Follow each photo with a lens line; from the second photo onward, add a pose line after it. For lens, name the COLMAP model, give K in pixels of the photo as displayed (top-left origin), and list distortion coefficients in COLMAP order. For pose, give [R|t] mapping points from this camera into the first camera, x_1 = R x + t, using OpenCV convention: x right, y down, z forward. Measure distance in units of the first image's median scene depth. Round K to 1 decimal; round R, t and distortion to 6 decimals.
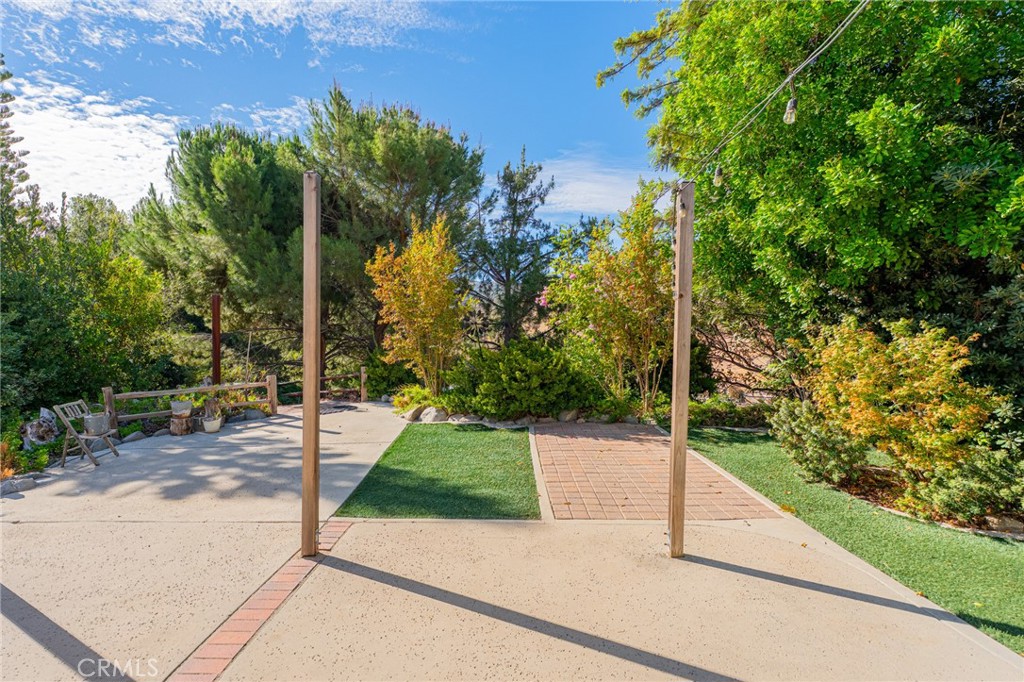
lens RADIAL K [[453.8, 0, 510.0], [0, 453.8, 341.6], [0, 0, 1]] dist [0.003124, 0.000319]
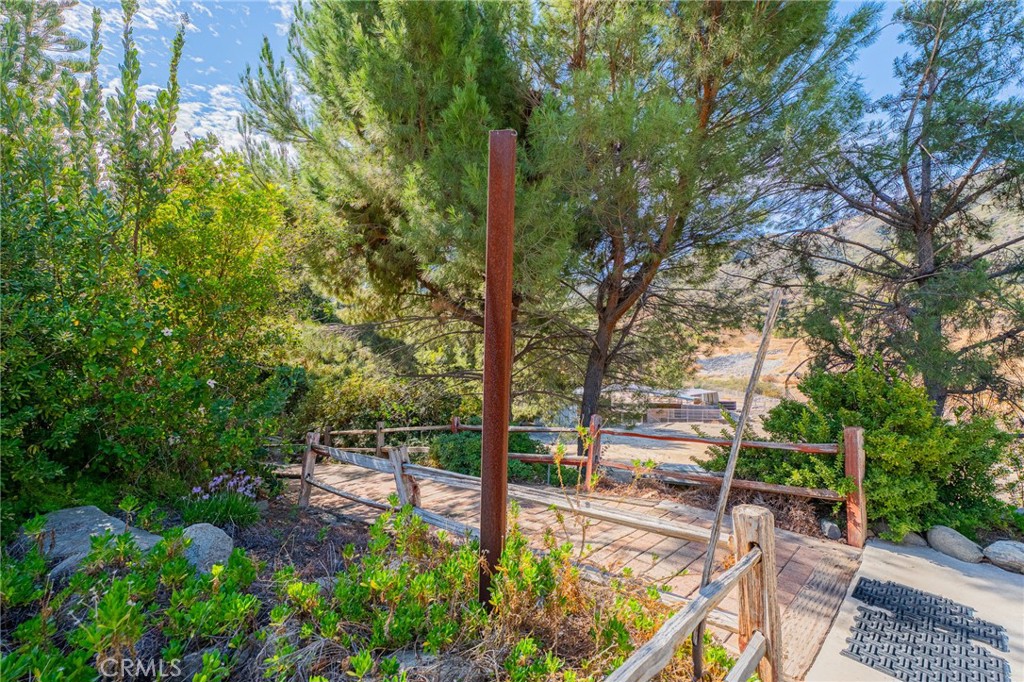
lens RADIAL K [[453.8, 0, 508.7], [0, 453.8, 338.8], [0, 0, 1]] dist [0.003124, 0.000319]
pose [[0.984049, 0.018253, -0.176961, -0.409687], [-0.018312, 0.999831, 0.001299, -0.003192], [0.176955, 0.001962, 0.984217, 0.530333]]
